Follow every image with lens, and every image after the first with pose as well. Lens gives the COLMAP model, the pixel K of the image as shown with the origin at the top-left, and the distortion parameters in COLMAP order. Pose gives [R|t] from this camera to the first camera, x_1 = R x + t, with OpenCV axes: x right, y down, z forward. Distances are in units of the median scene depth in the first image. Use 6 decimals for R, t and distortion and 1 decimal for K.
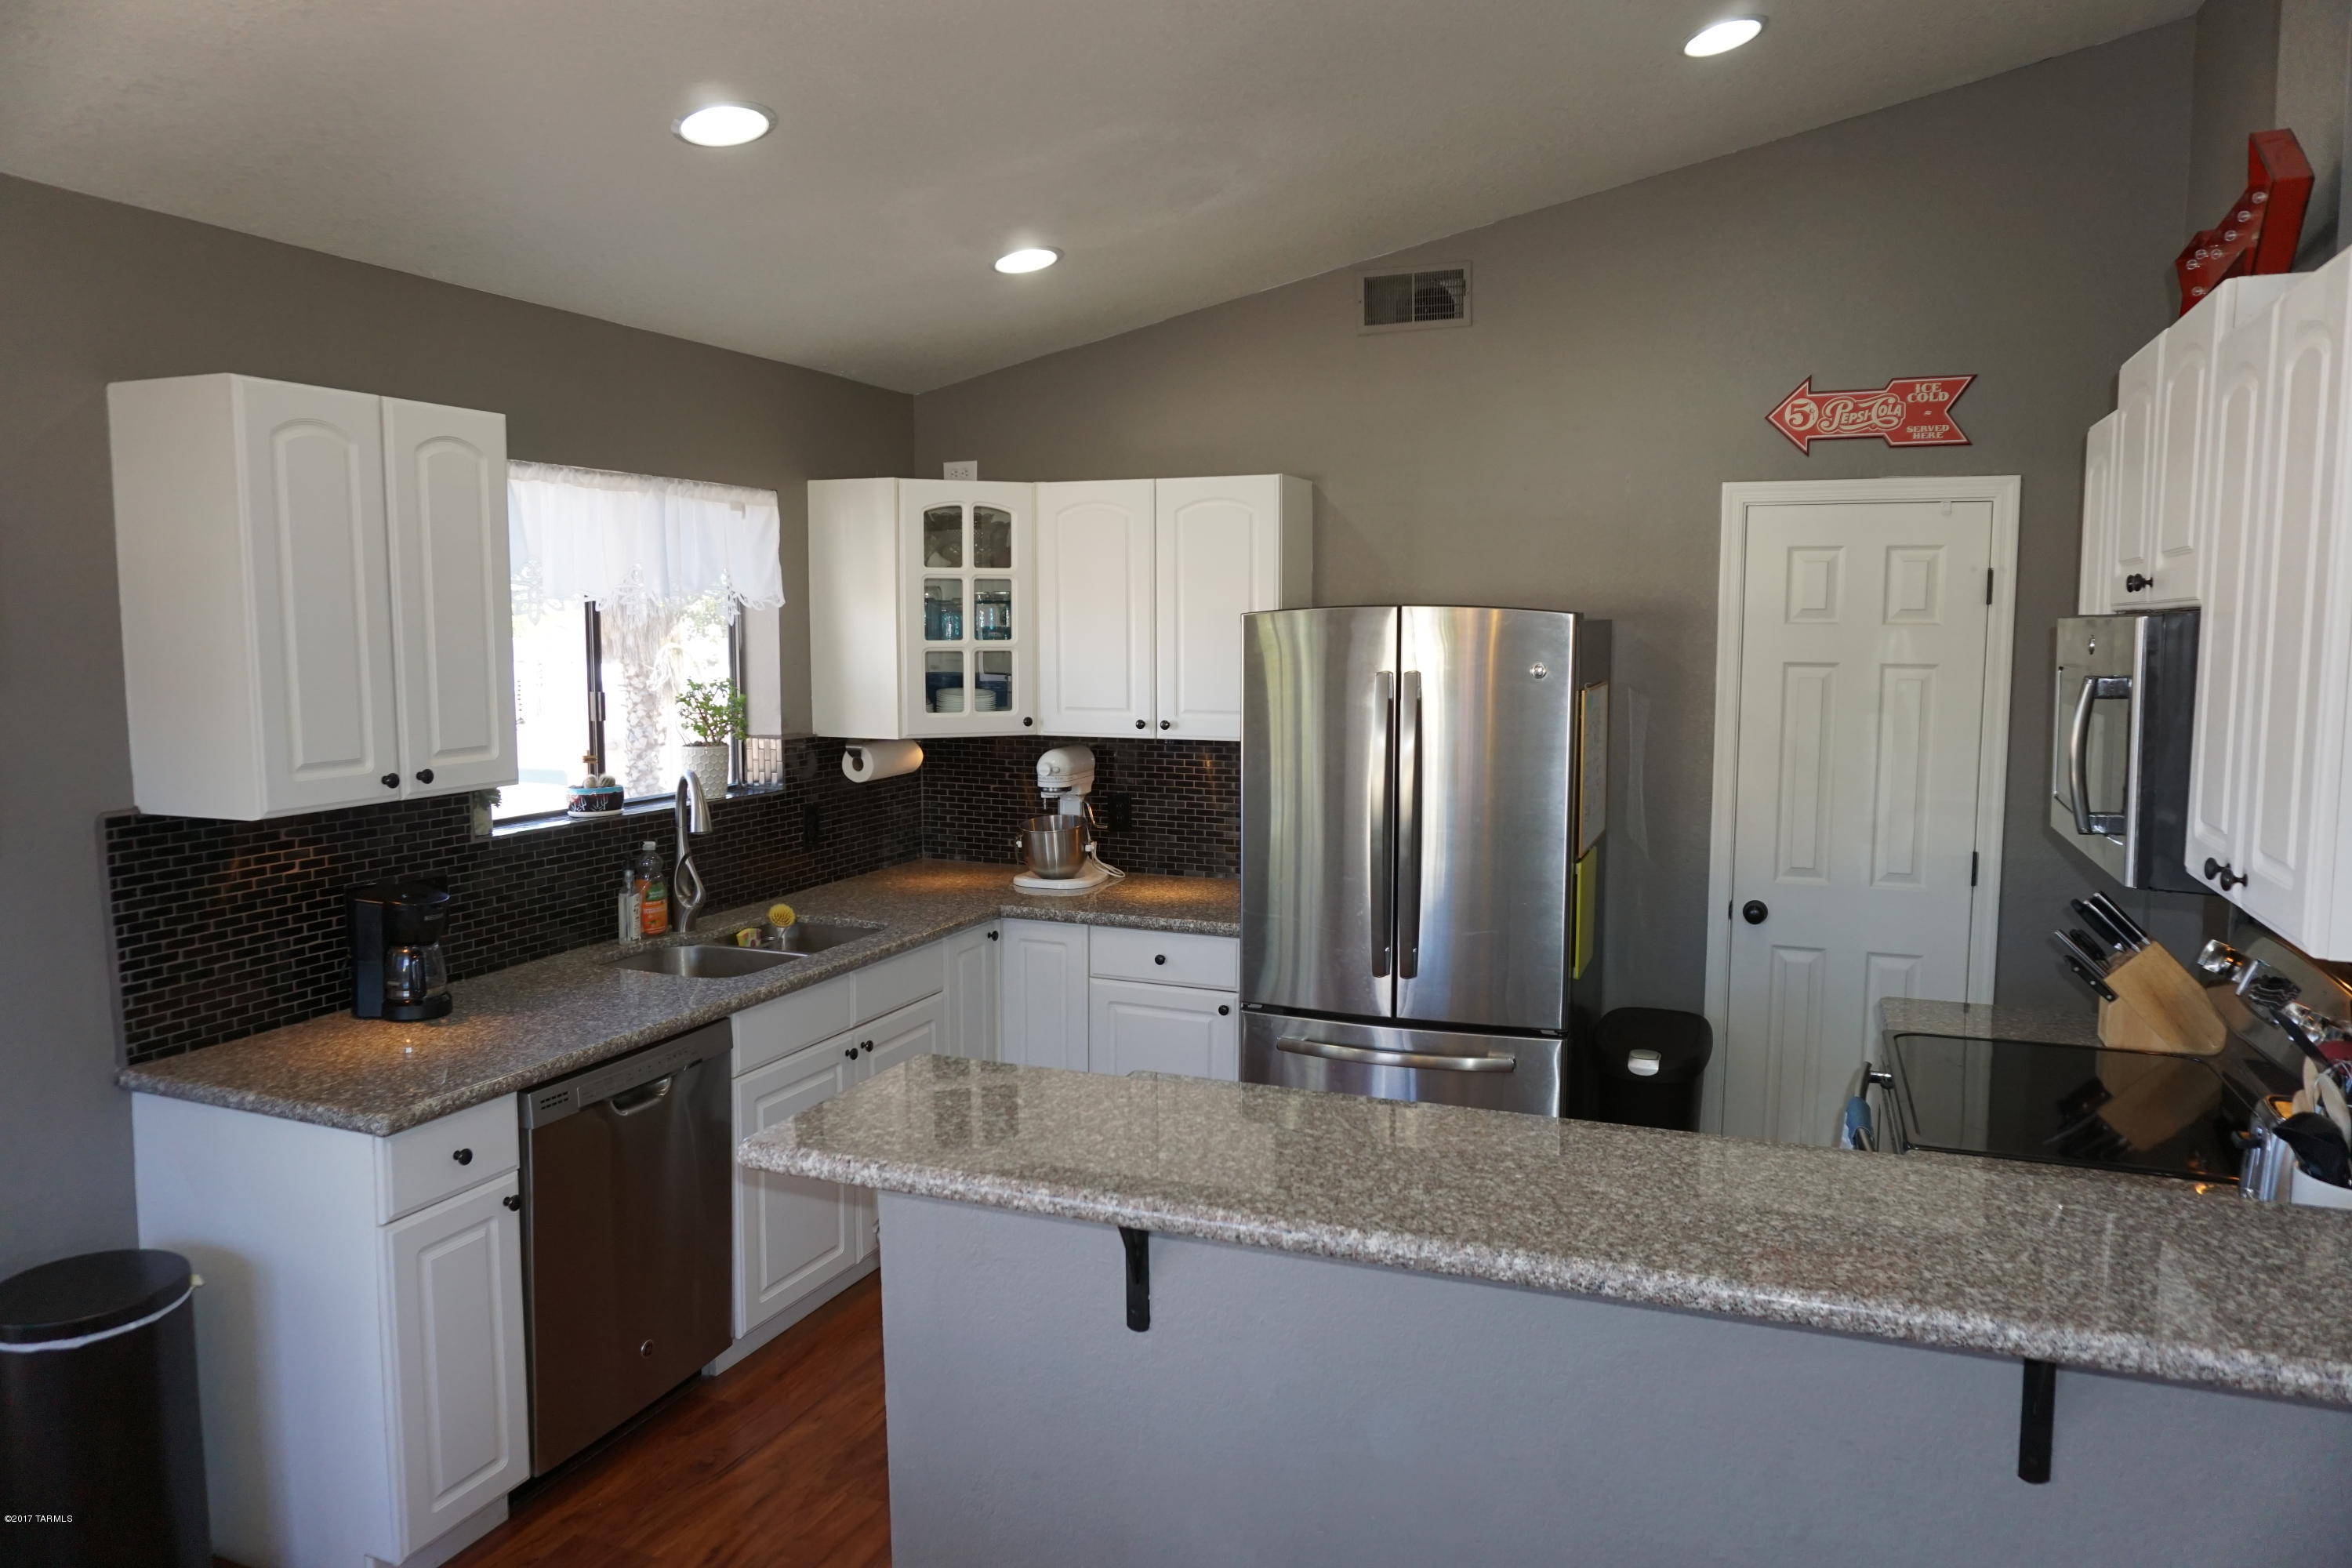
lens RADIAL K [[1578.6, 0, 1179.7], [0, 1578.6, 779.2], [0, 0, 1]] dist [-0.050552, 0.003457]
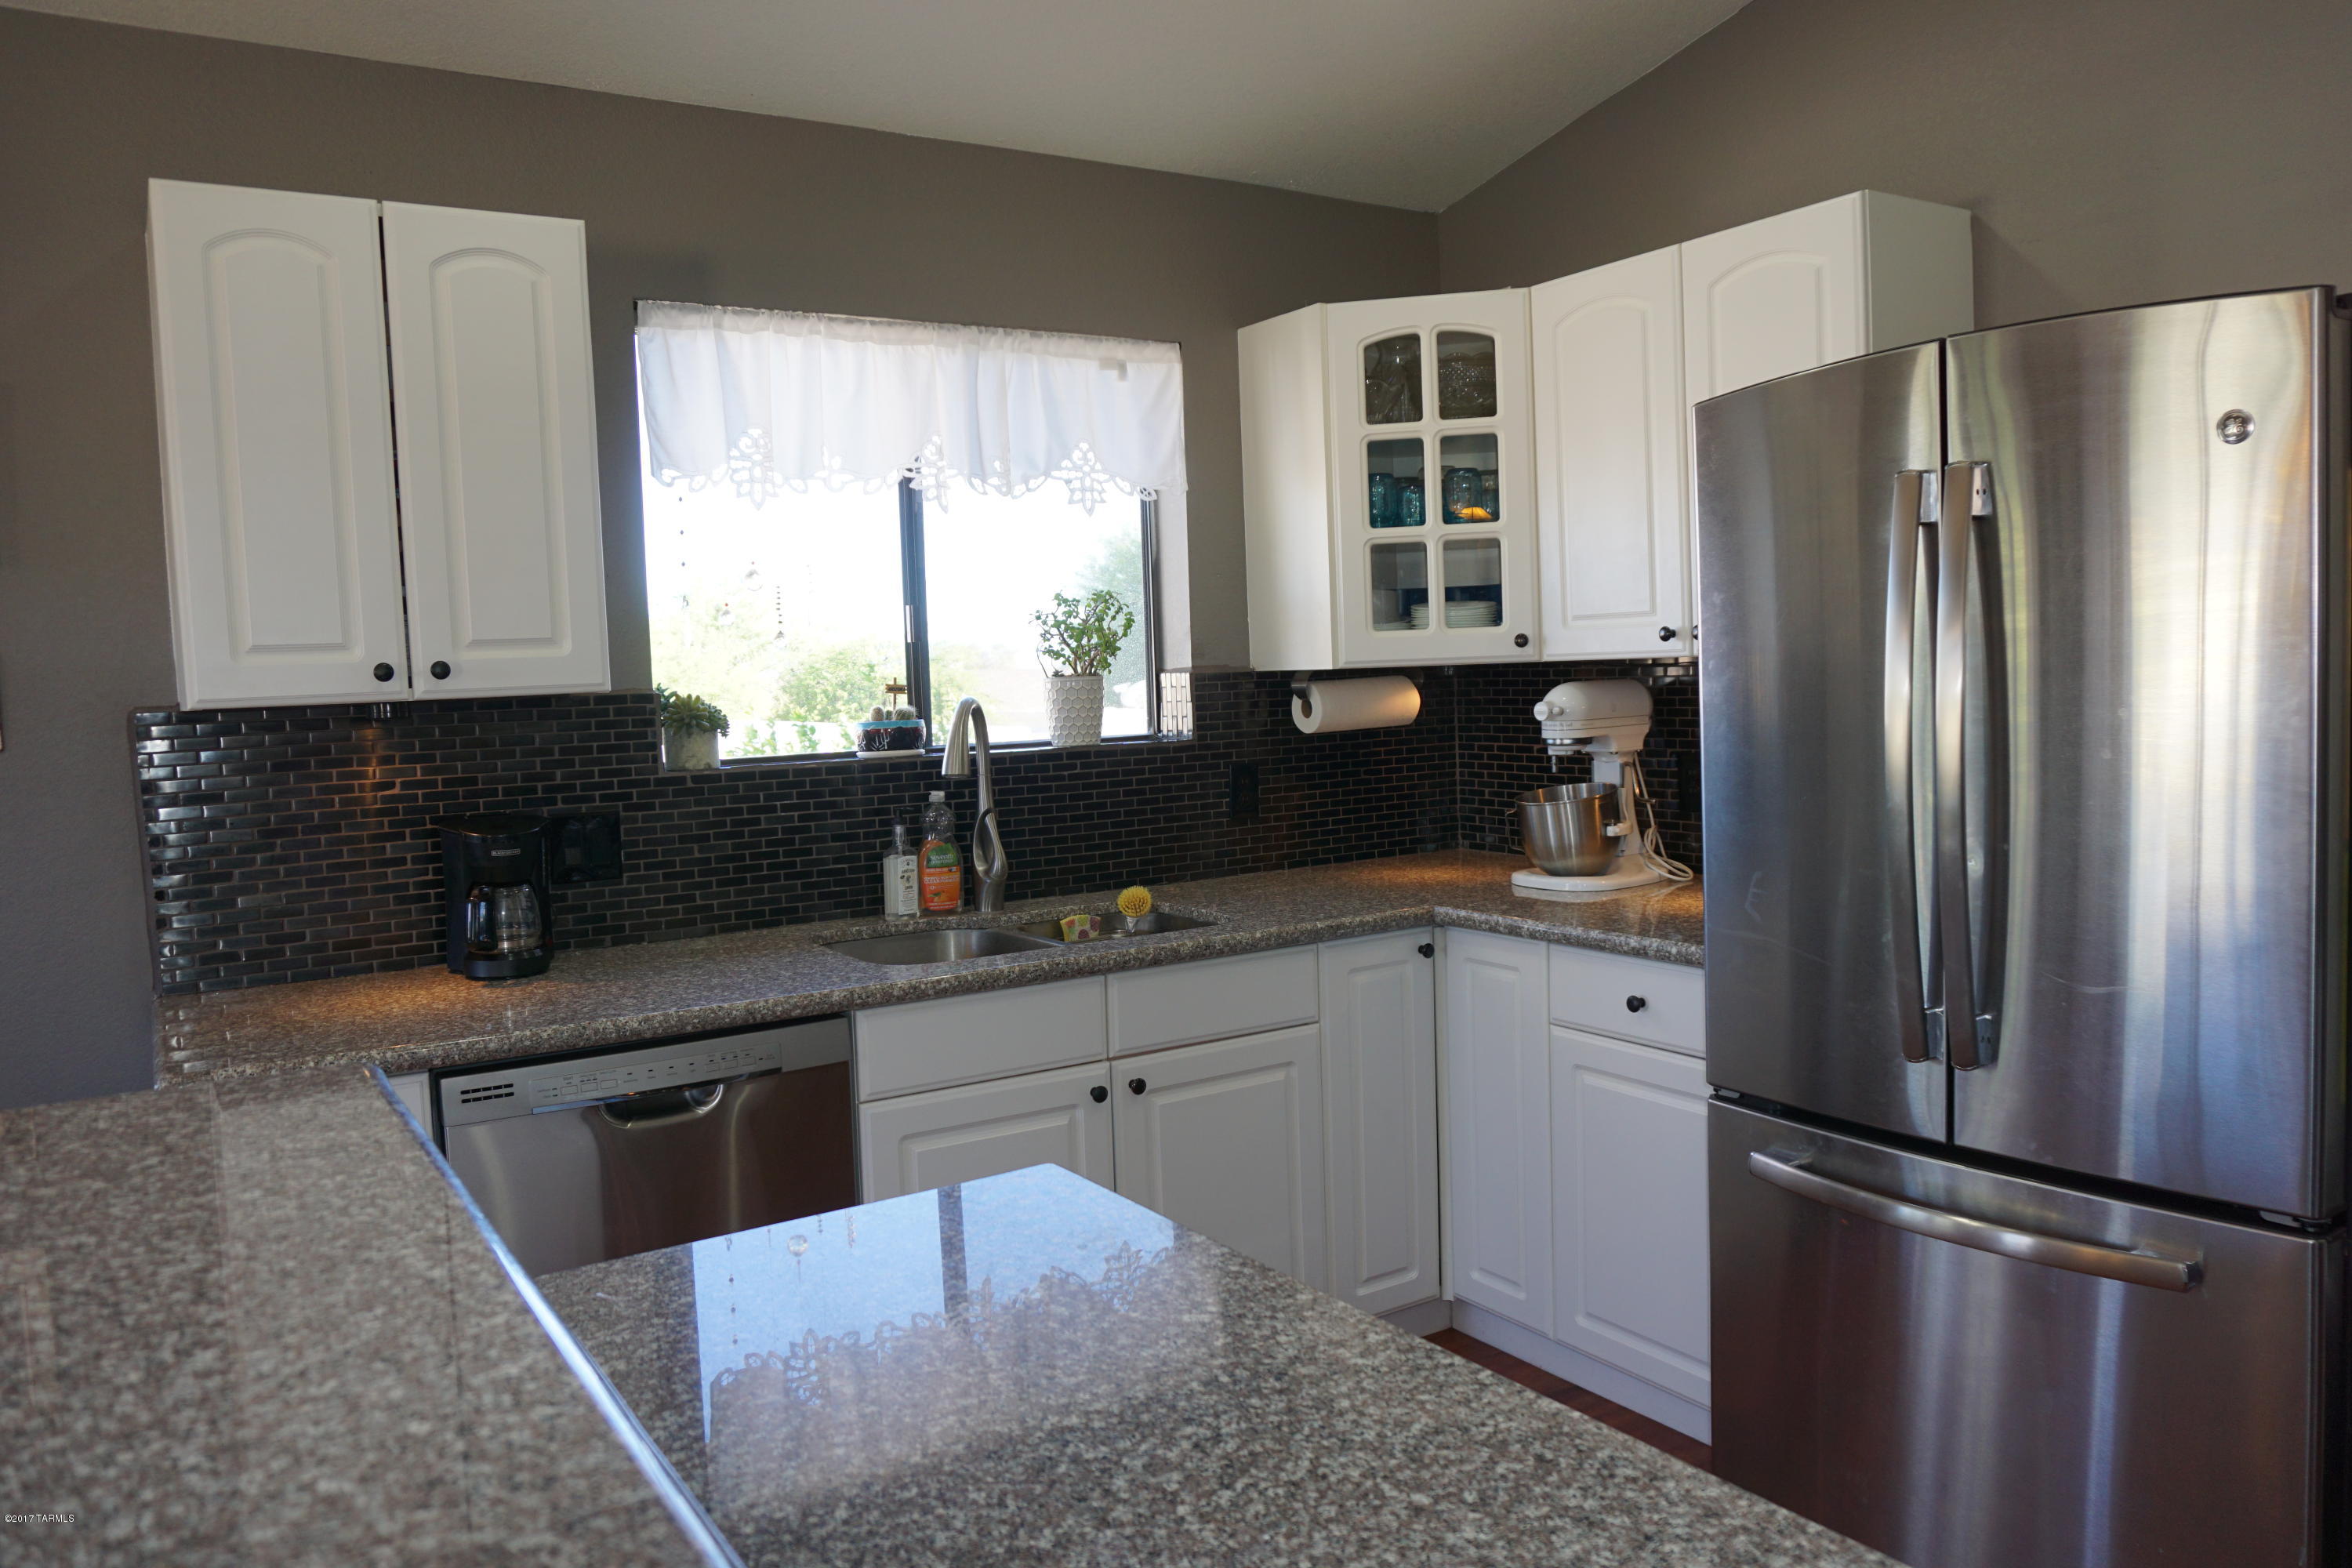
lens RADIAL K [[1666.7, 0, 1173.8], [0, 1666.7, 771.5], [0, 0, 1]] dist [-0.039091, -0.001240]
pose [[0.809454, 0.004014, -0.587170, 0.217232], [-0.021120, 0.999529, -0.022281, 0.041467], [0.586804, 0.030437, 0.809157, 0.364002]]
